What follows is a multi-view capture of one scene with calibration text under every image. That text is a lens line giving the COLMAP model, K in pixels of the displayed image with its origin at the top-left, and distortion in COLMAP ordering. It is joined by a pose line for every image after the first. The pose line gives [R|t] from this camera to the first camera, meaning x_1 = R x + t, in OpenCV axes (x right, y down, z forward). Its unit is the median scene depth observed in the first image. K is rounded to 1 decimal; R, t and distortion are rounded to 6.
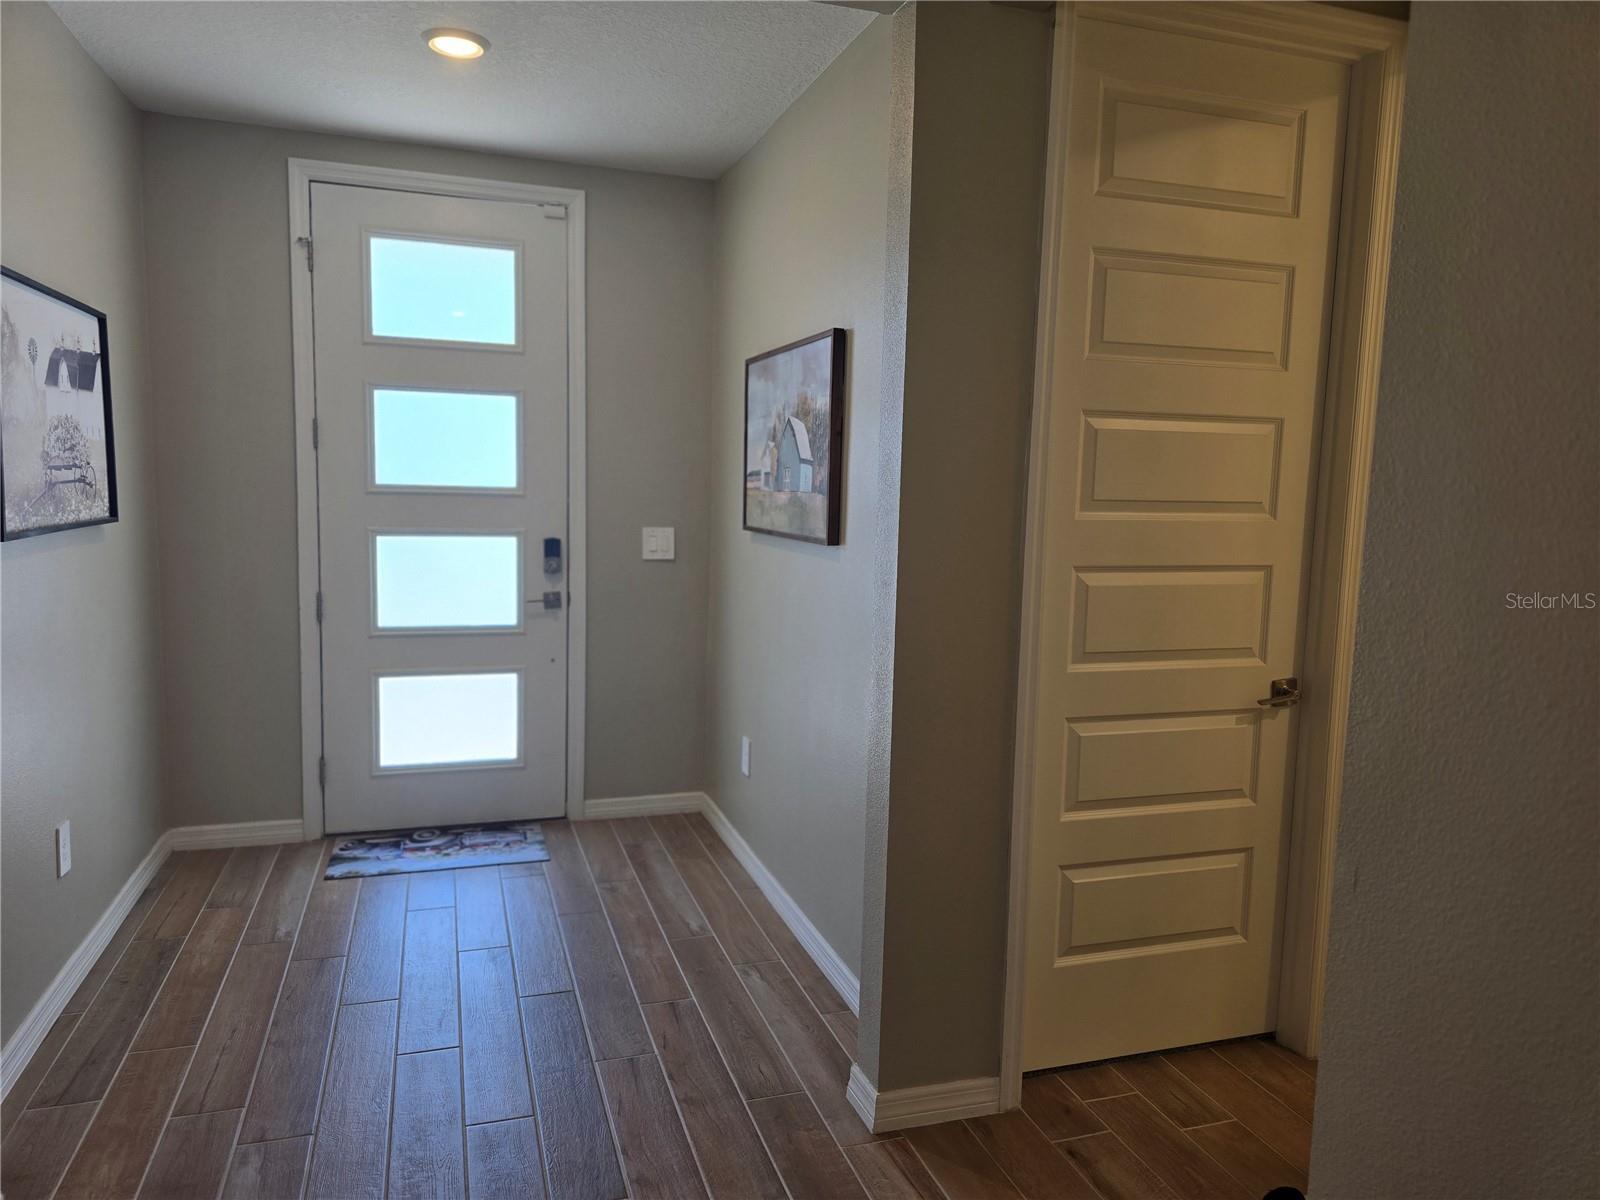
lens RADIAL K [[1077.1, 0, 798.4], [0, 1077.1, 588.7], [0, 0, 1]] dist [0.041164, -0.018881]
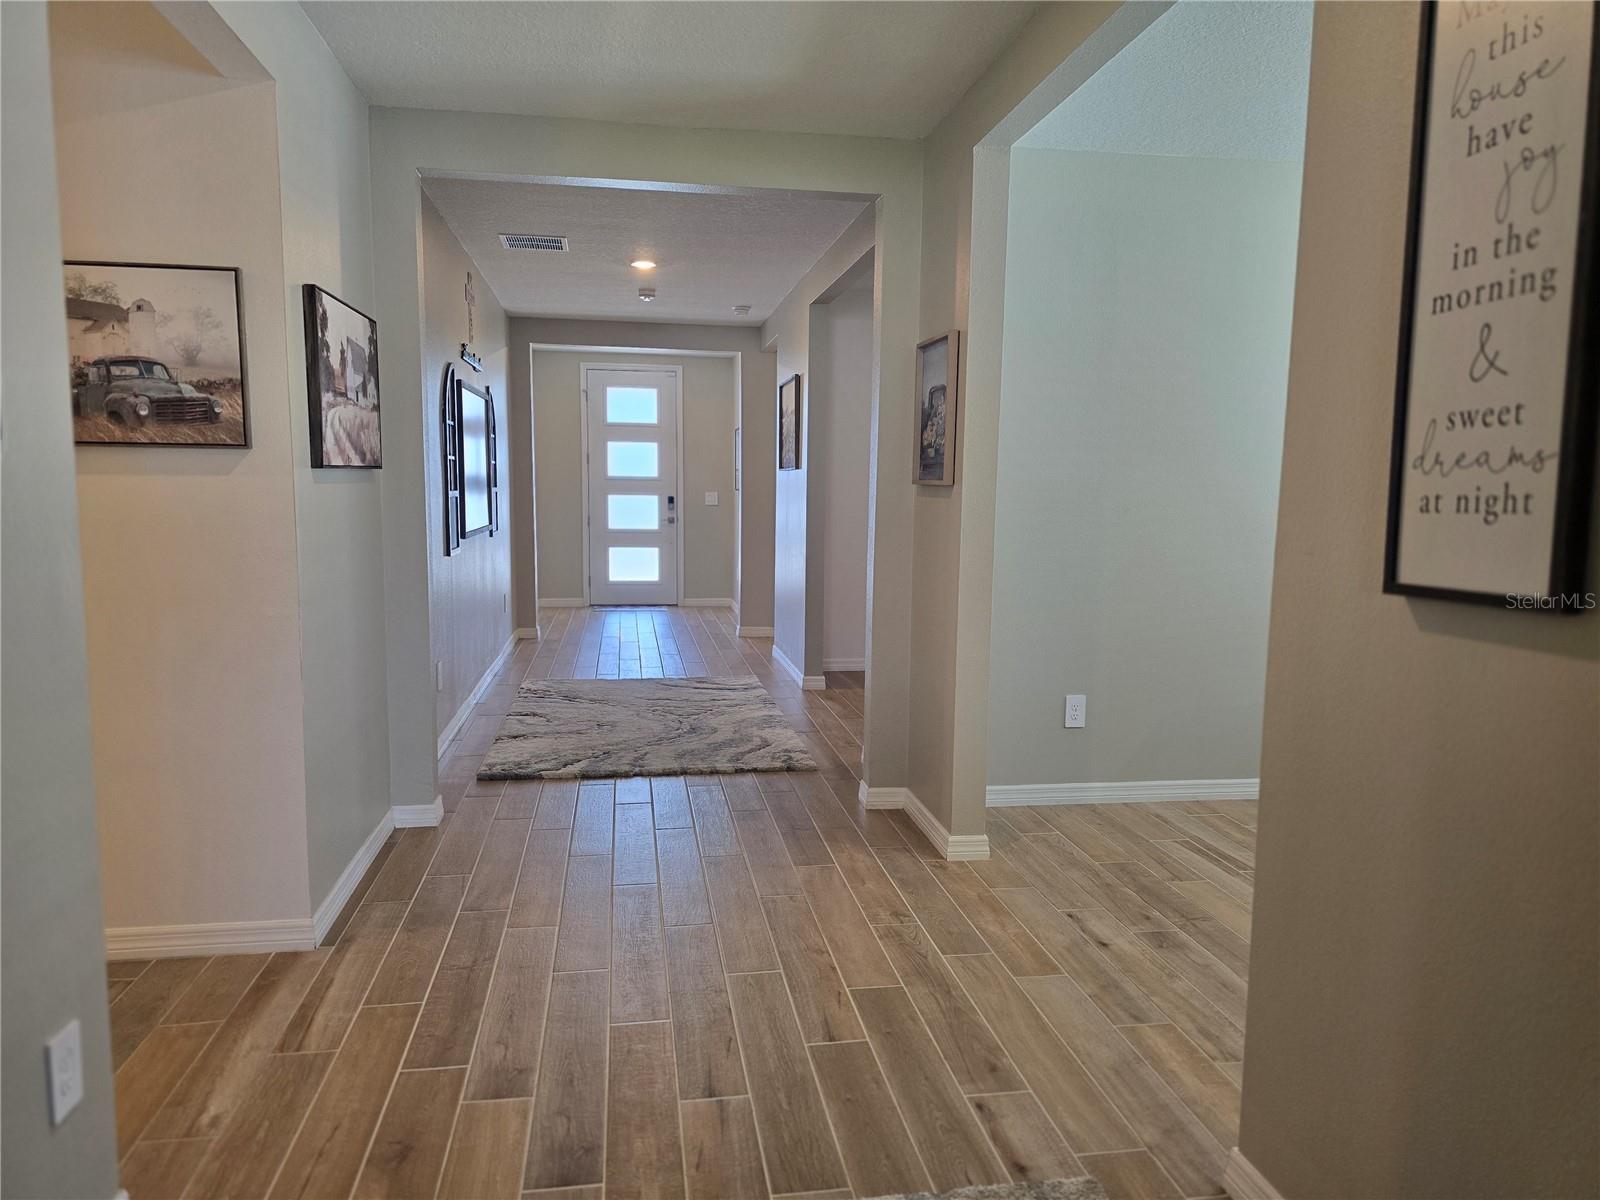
lens RADIAL K [[1077.1, 0, 802.9], [0, 1077.1, 604.3], [0, 0, 1]] dist [0.041164, -0.018881]
pose [[0.983169, 0.009298, -0.182462, 0.575982], [-0.006137, 0.999821, 0.017883, 0.169863], [0.182596, -0.016462, 0.983050, -1.546024]]
